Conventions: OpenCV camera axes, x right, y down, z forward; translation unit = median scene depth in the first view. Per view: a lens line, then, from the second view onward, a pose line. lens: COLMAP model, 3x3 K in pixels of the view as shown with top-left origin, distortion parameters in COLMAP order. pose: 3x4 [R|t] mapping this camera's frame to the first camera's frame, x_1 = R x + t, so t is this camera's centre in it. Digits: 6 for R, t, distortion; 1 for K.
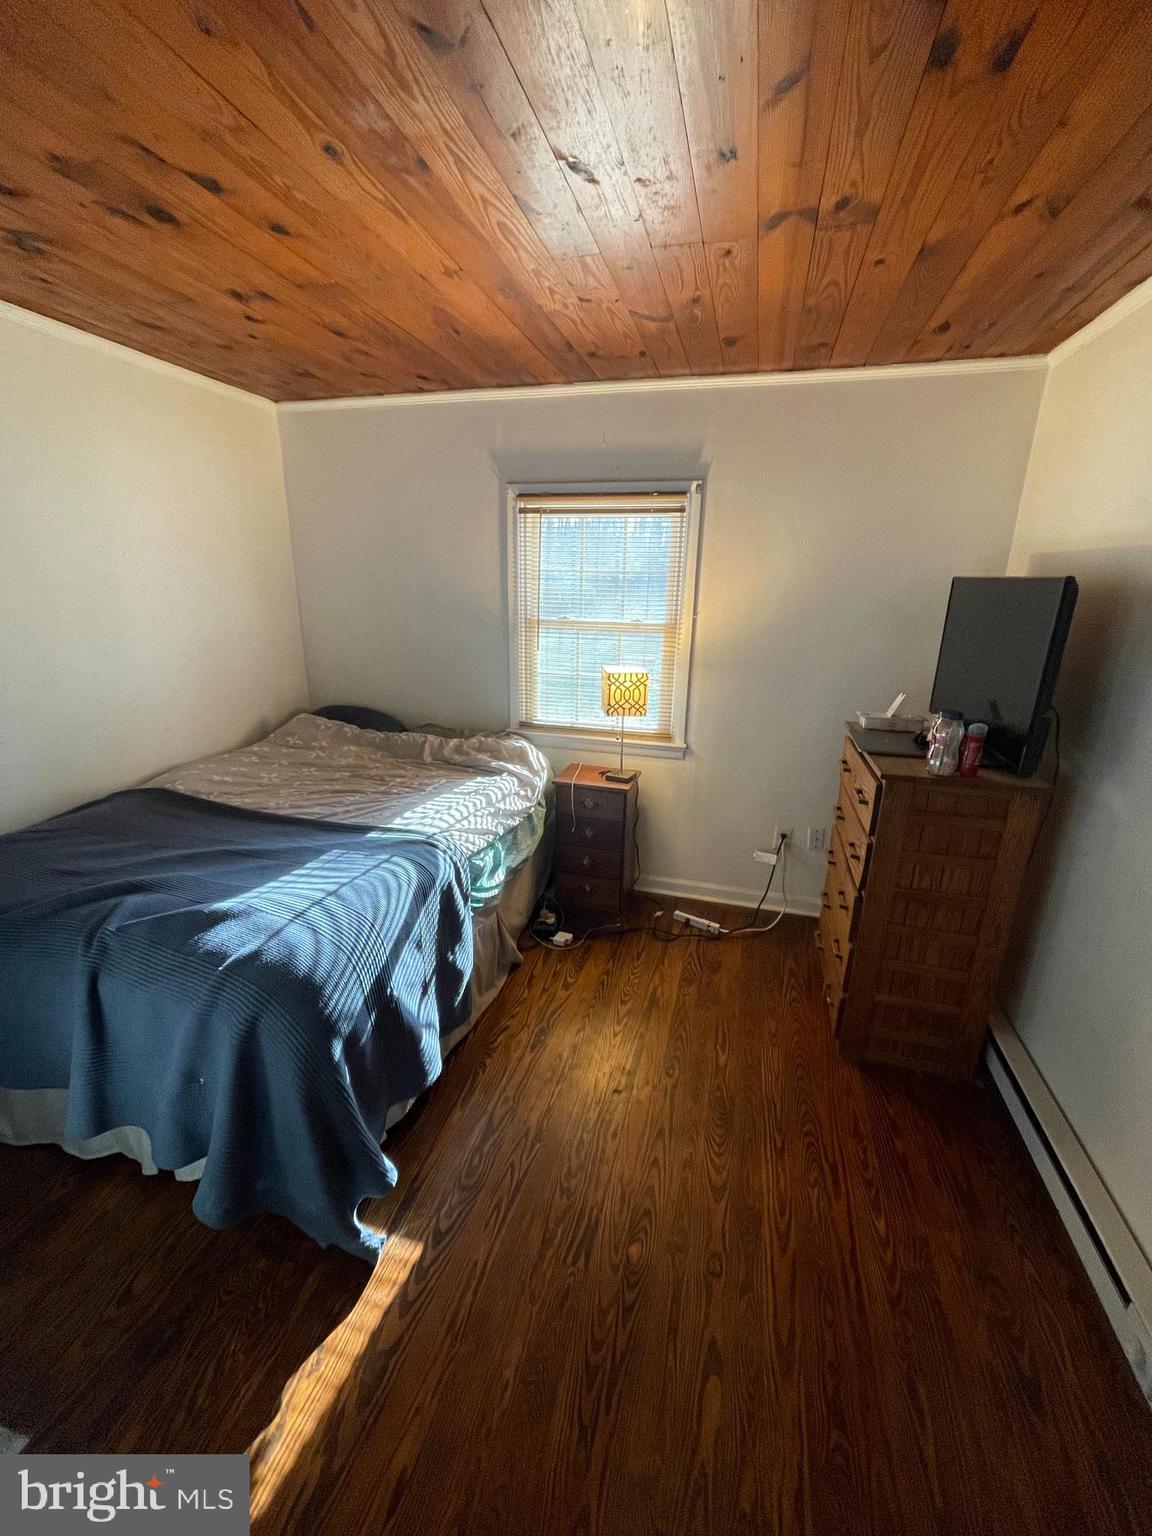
lens RADIAL K [[617.3, 0, 582.9], [0, 617.3, 766.2], [0, 0, 1]] dist [-0.004401, 0.000513]
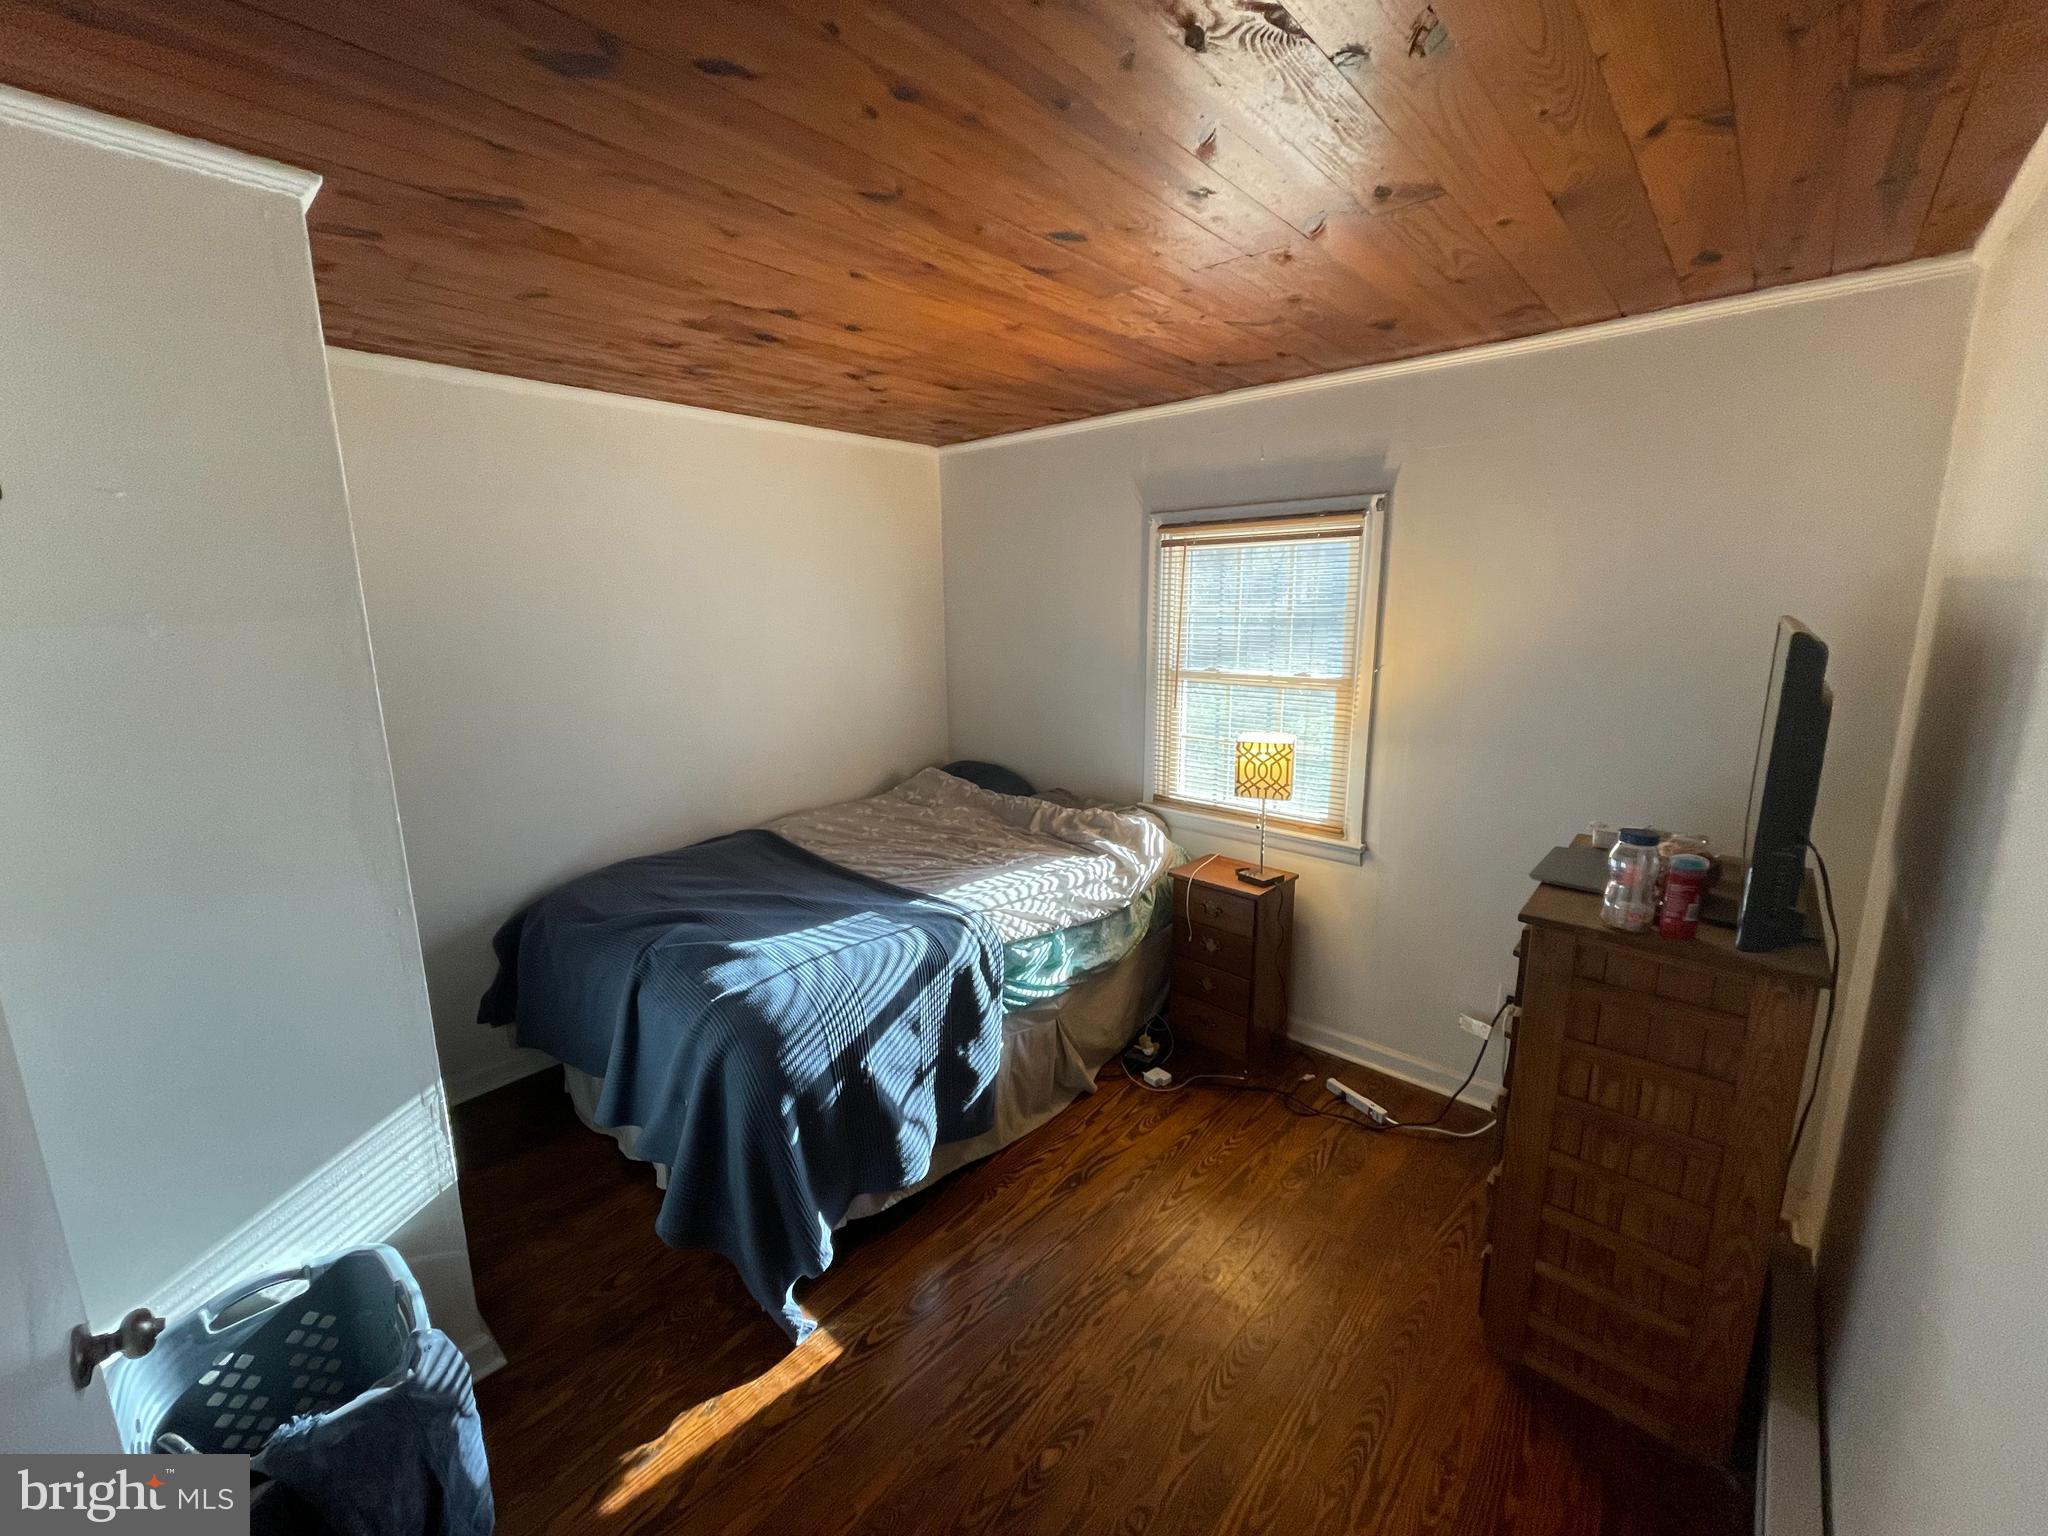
lens RADIAL K [[824.6, 0, 1021.3], [0, 824.6, 762.0], [0, 0, 1]] dist [-0.003523, 0.000028]
pose [[0.889389, 0.061978, -0.452931, 0.312924], [-0.107249, 0.991404, -0.074936, -0.020447], [0.444393, 0.115224, 0.888391, -0.052541]]
